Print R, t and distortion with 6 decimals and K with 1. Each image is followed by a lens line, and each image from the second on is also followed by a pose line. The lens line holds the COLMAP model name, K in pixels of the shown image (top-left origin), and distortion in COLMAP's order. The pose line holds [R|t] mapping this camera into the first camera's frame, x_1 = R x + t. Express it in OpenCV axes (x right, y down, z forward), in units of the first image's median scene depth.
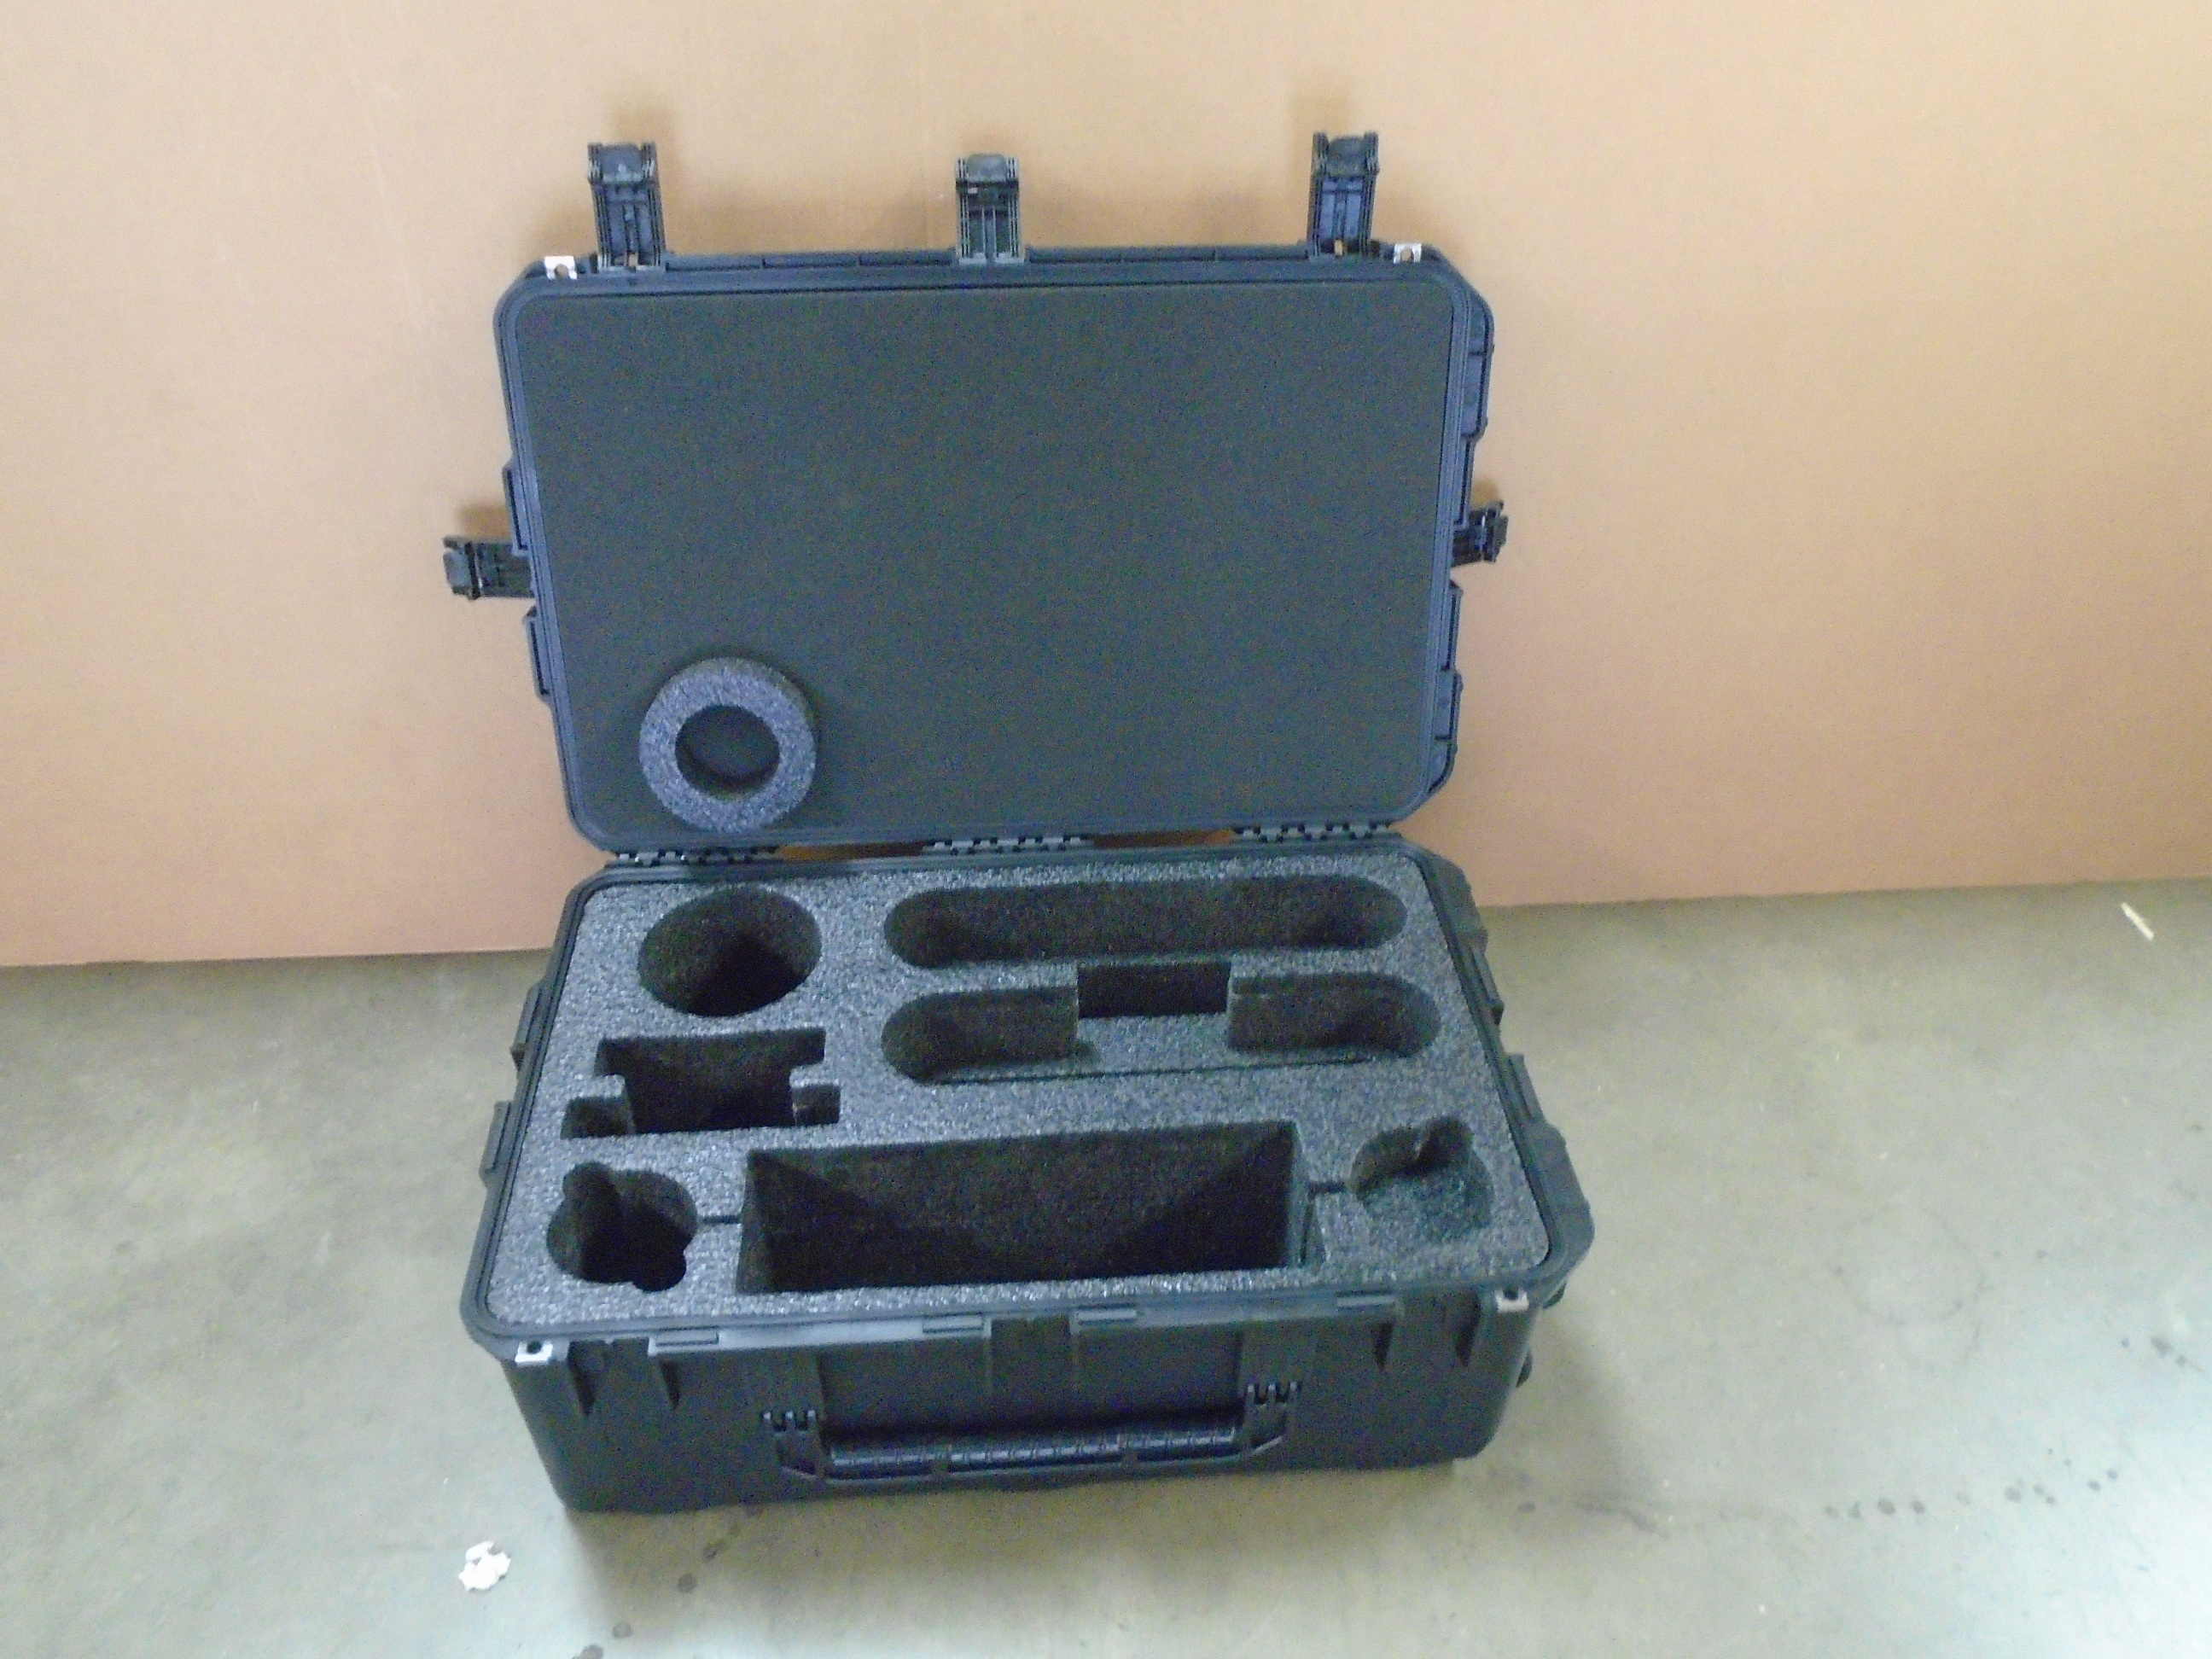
lens RADIAL K [[1698.3, 0, 1104.0], [0, 1698.3, 835.3], [0, 0, 1]] dist [0.000680, -0.002194]
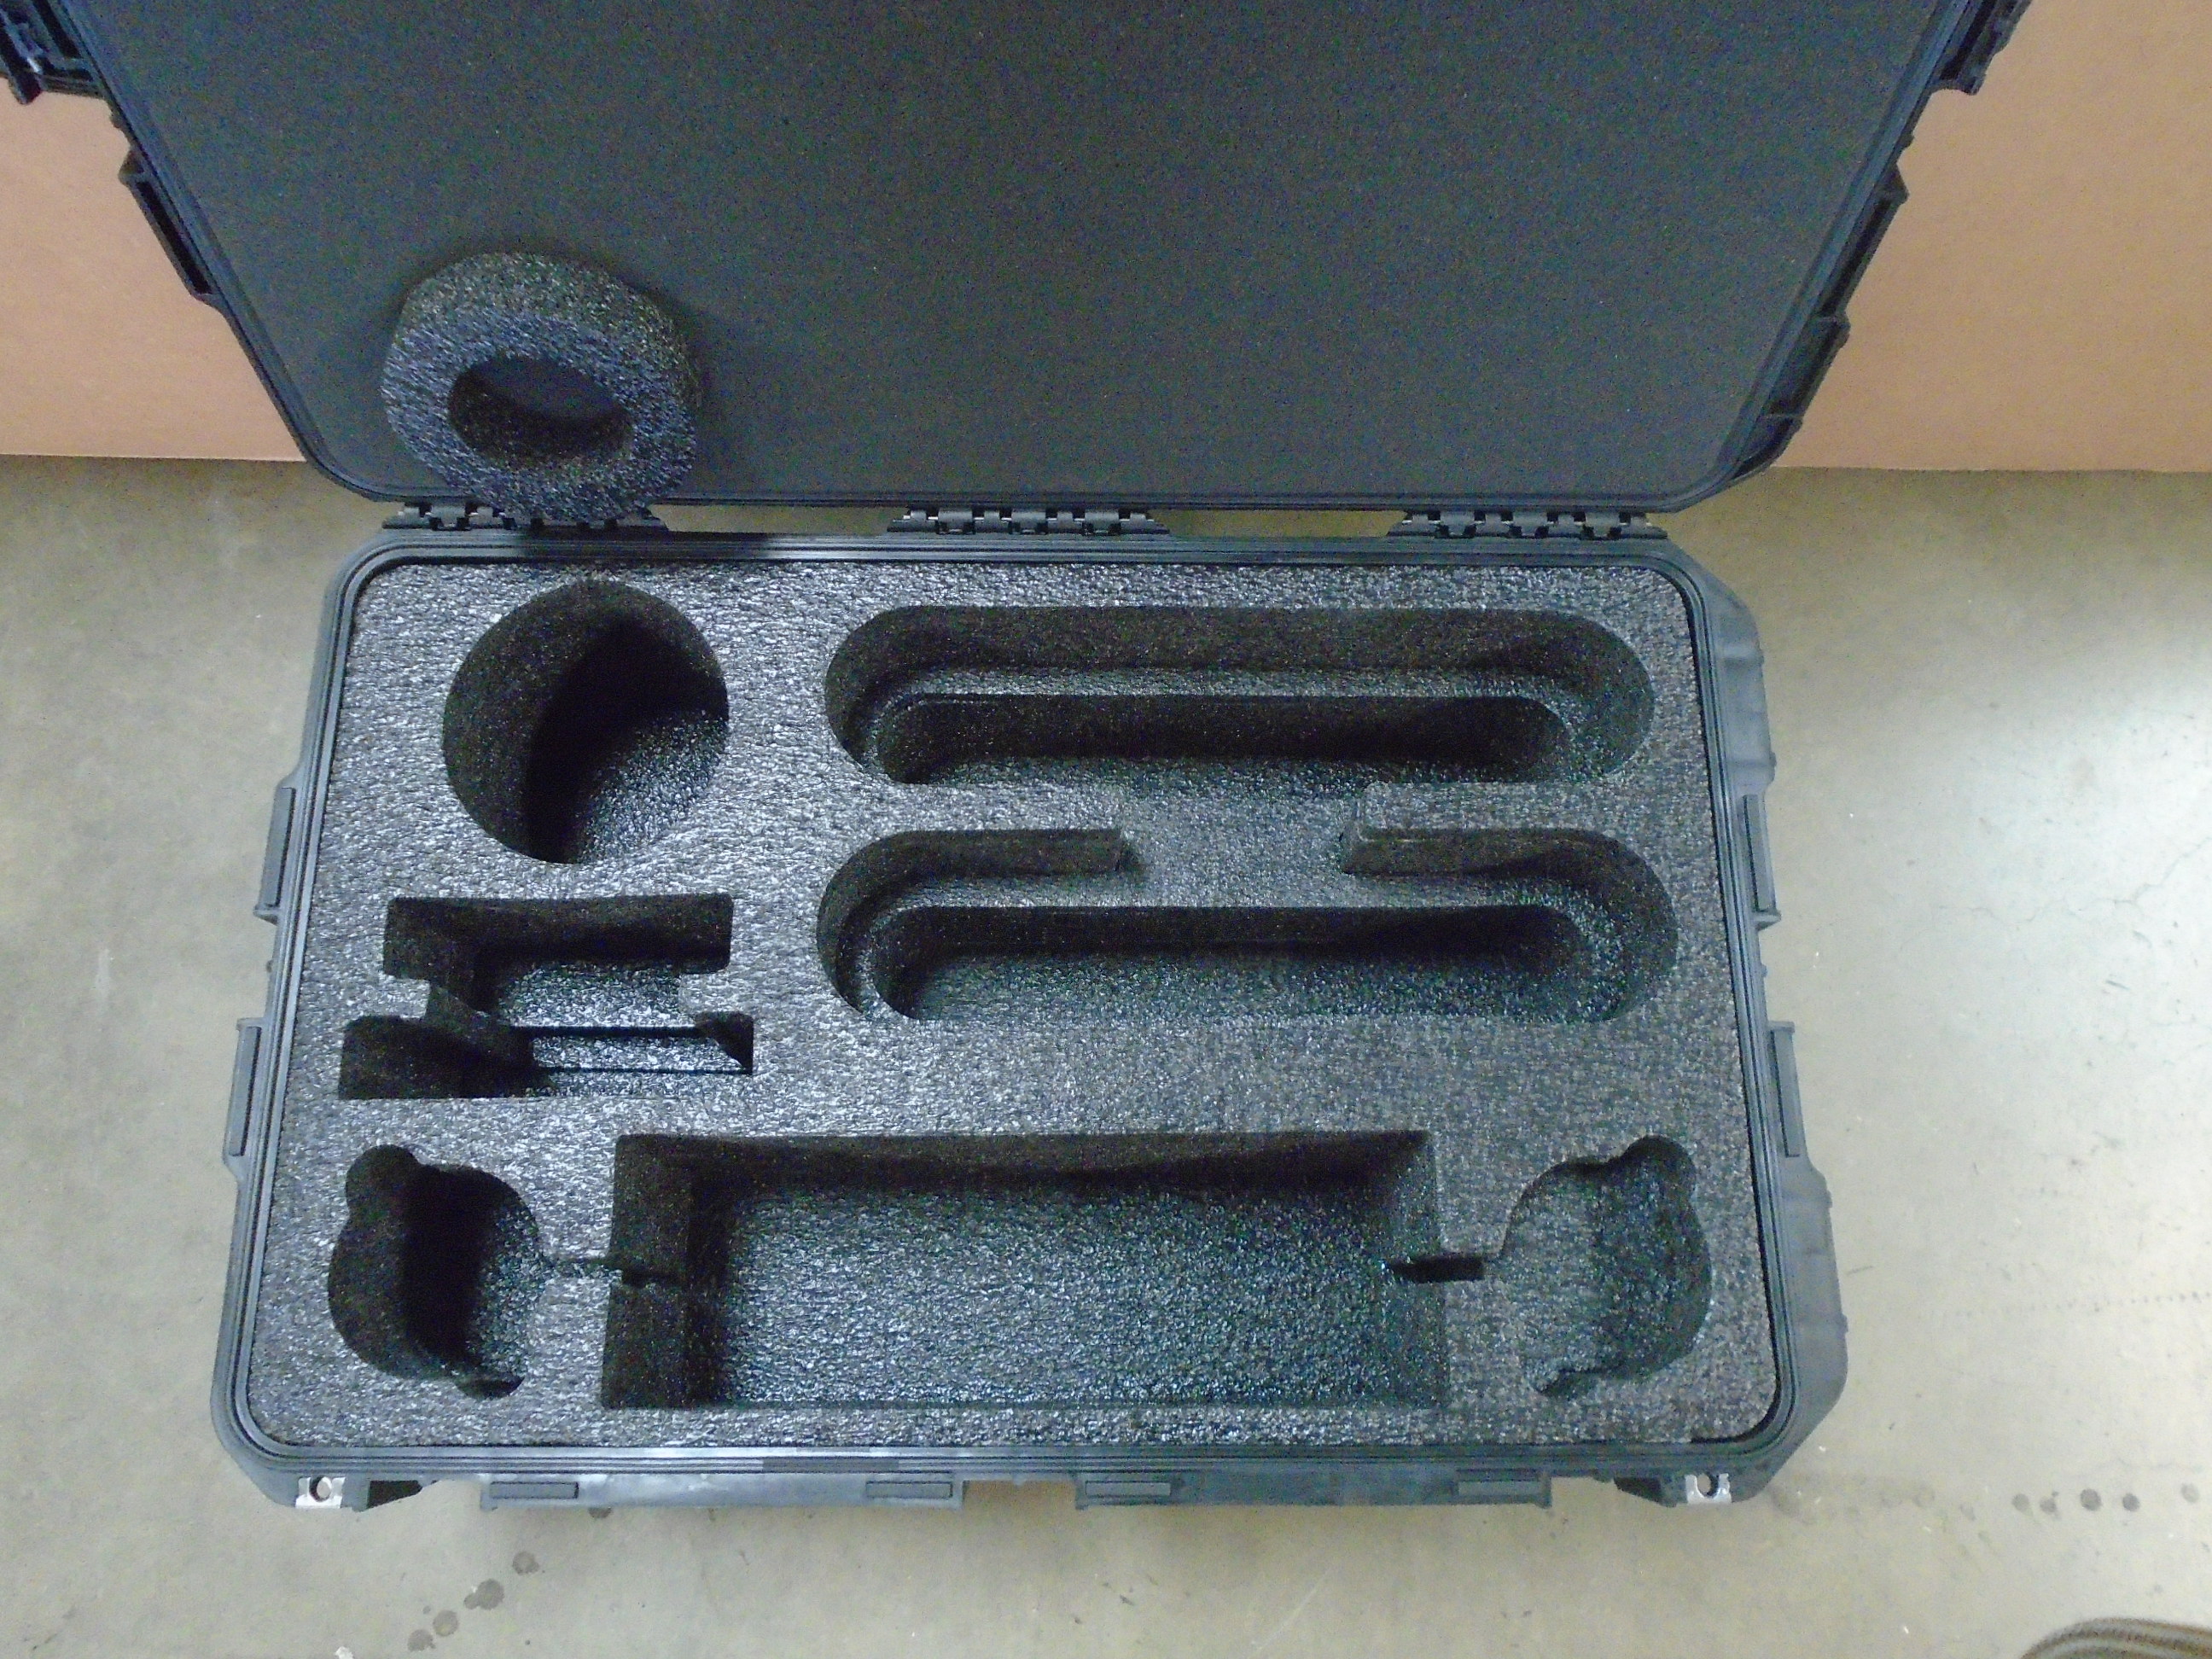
lens RADIAL K [[1698.3, 0, 1099.1], [0, 1698.3, 832.8], [0, 0, 1]] dist [0.000680, -0.002194]
pose [[0.997479, 0.070312, -0.009619, -0.018426], [-0.052741, 0.825156, 0.562437, -0.272674], [0.047484, -0.560512, 0.826784, 0.465281]]
